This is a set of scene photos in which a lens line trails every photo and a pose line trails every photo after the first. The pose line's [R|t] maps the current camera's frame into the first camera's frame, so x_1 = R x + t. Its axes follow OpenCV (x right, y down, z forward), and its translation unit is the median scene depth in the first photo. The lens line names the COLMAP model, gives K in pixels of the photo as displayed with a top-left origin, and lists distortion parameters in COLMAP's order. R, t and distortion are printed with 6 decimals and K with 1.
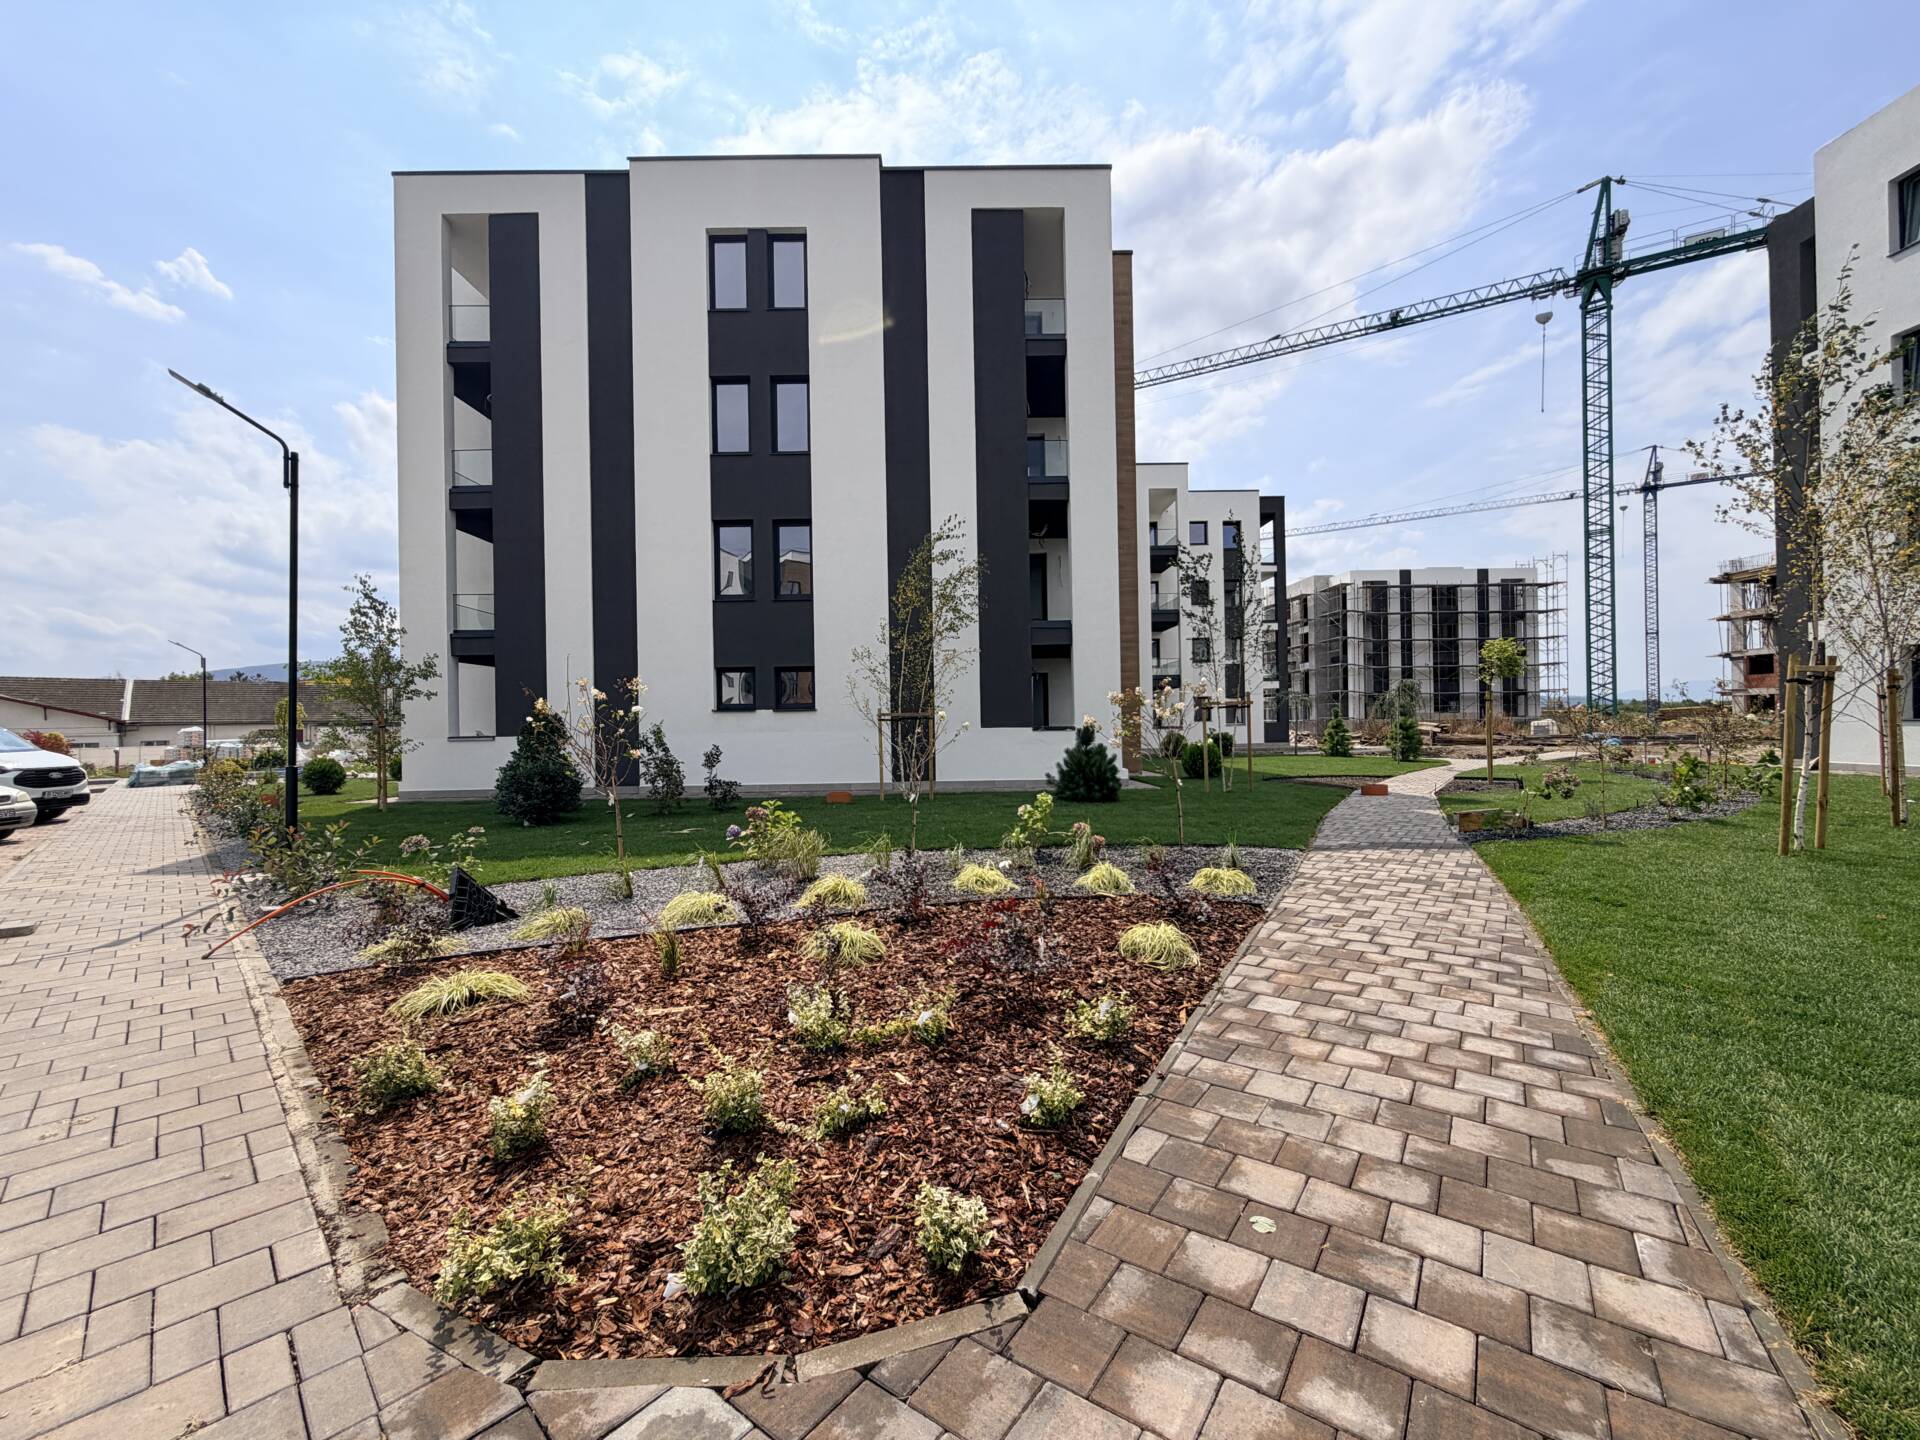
lens RADIAL K [[768.5, 0, 957.5], [0, 768.5, 723.2], [0, 0, 1]] dist [0.002842, -0.000613]
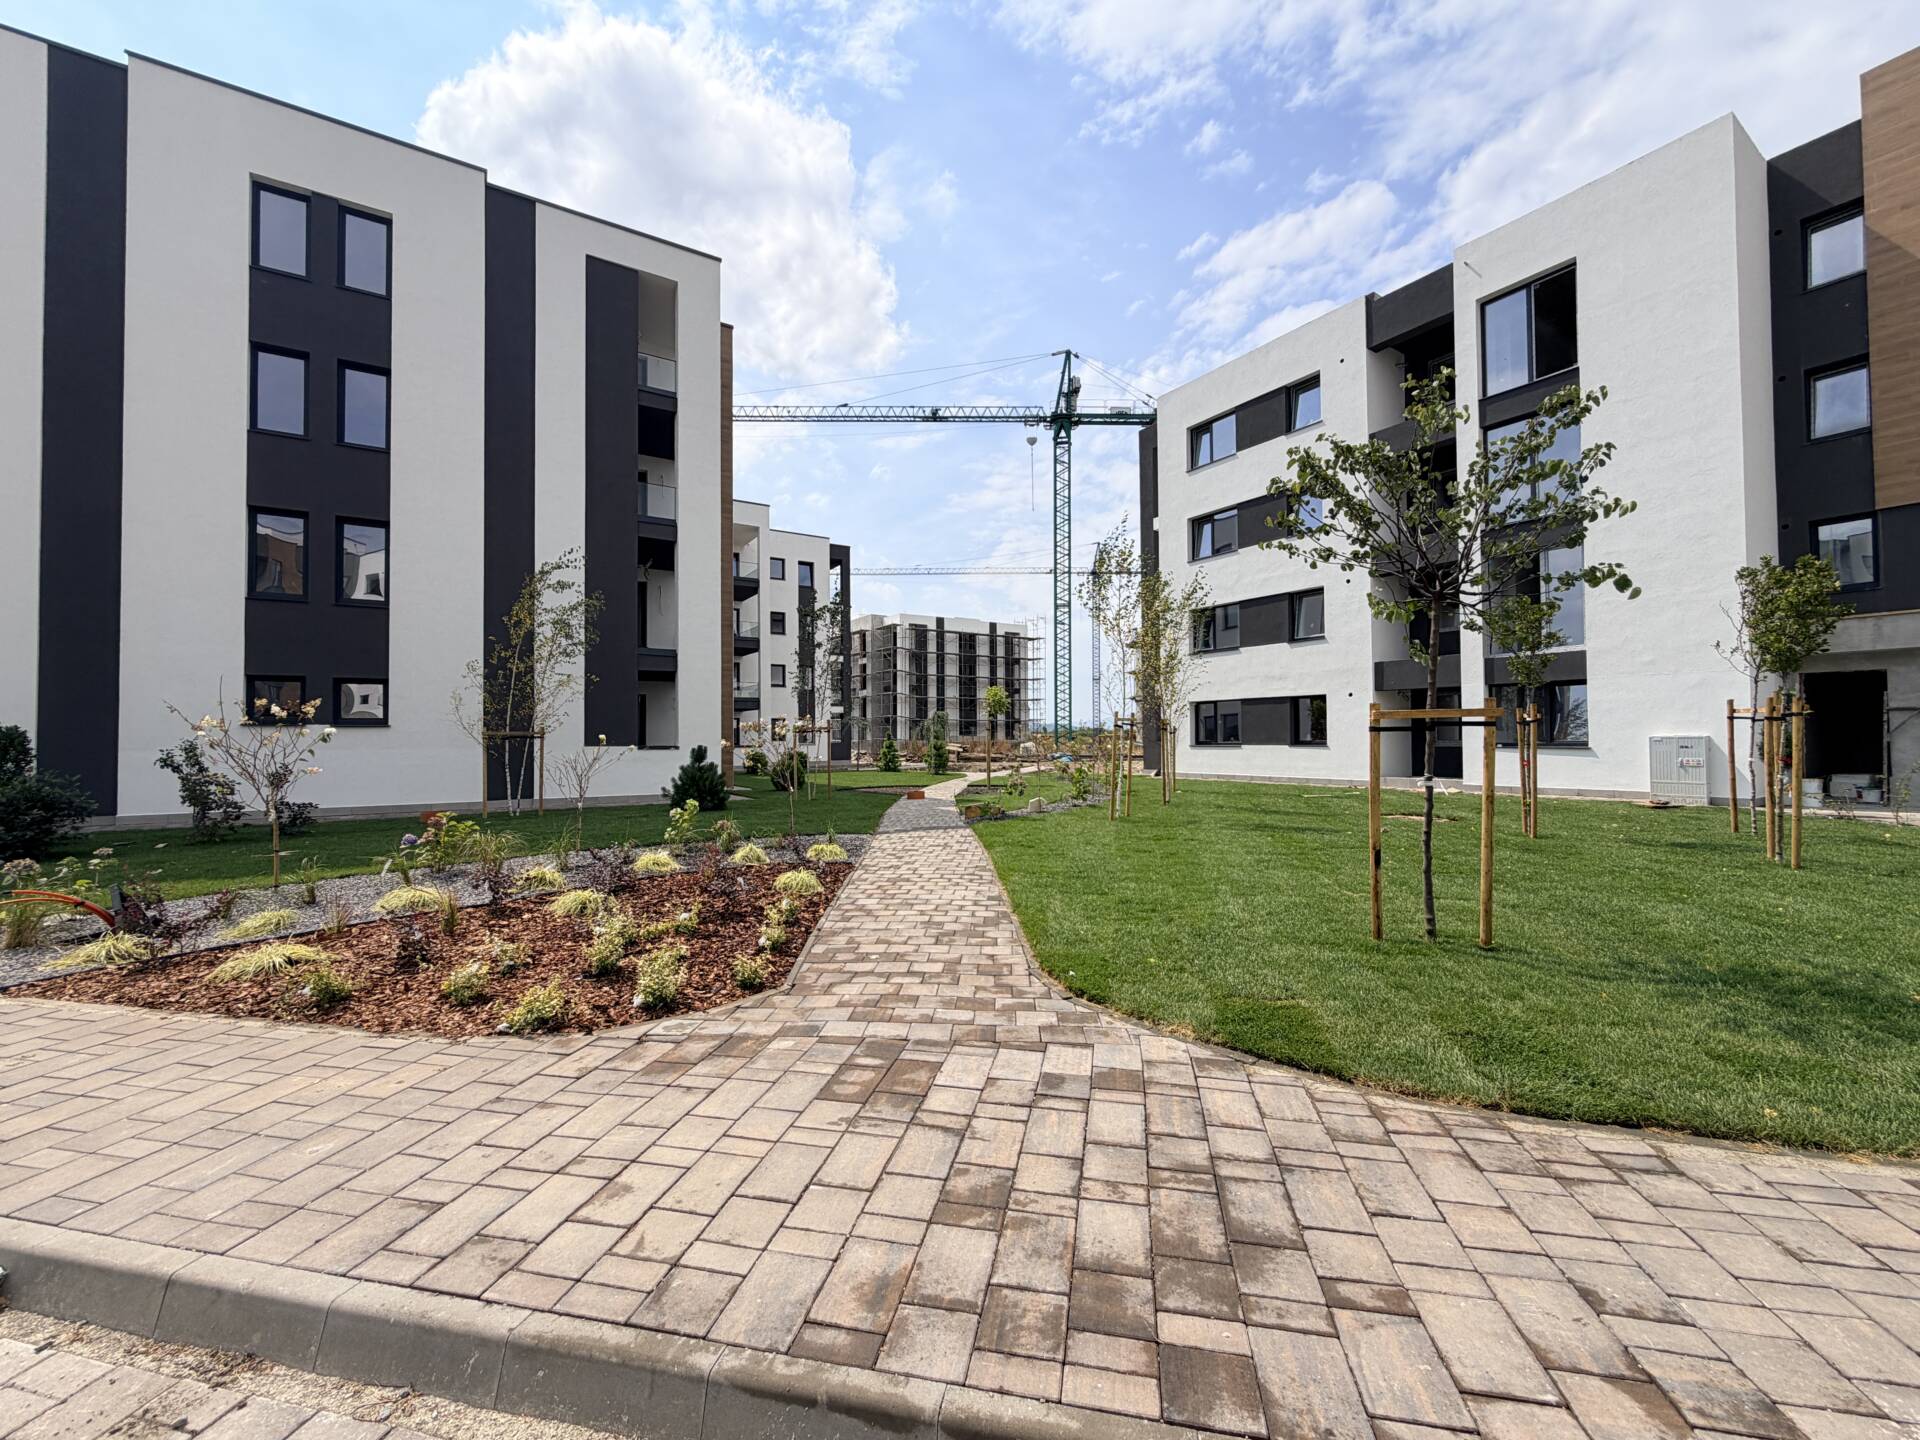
lens RADIAL K [[768.5, 0, 957.5], [0, 768.5, 723.2], [0, 0, 1]] dist [0.002842, -0.000613]
pose [[0.852266, 0.023105, 0.522599, -0.053810], [-0.010829, 0.999589, -0.026534, -0.002209], [-0.522997, 0.016954, 0.852166, -0.098841]]
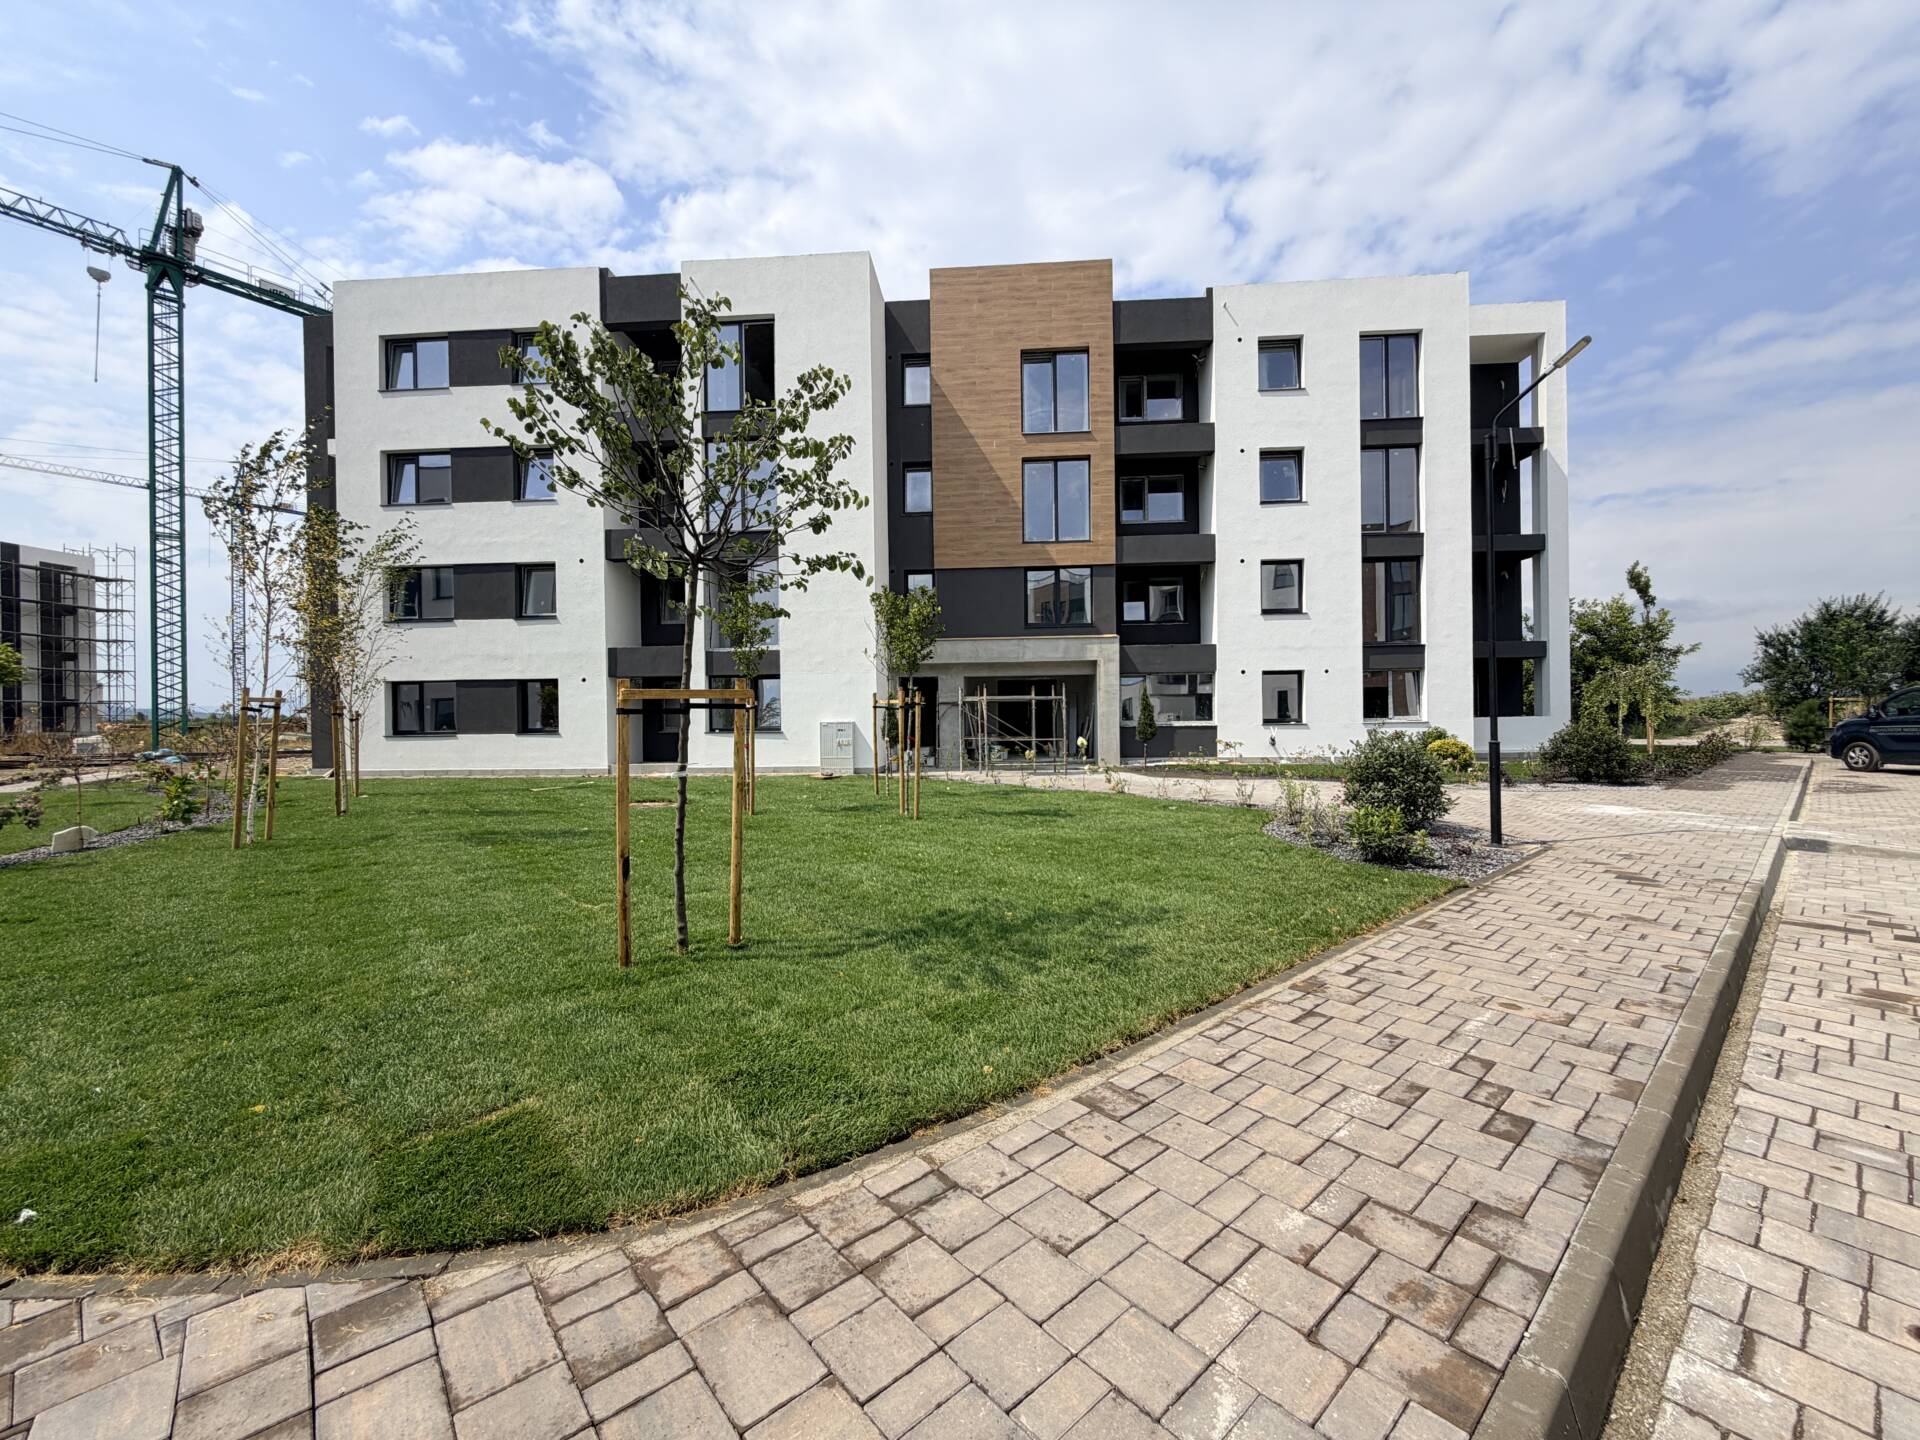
lens RADIAL K [[768.5, 0, 957.5], [0, 768.5, 723.2], [0, 0, 1]] dist [0.002842, -0.000613]
pose [[0.092926, 0.011879, 0.995602, -0.015538], [0.007287, 0.999894, -0.012610, -0.002046], [-0.995646, 0.008427, 0.092829, -0.072806]]
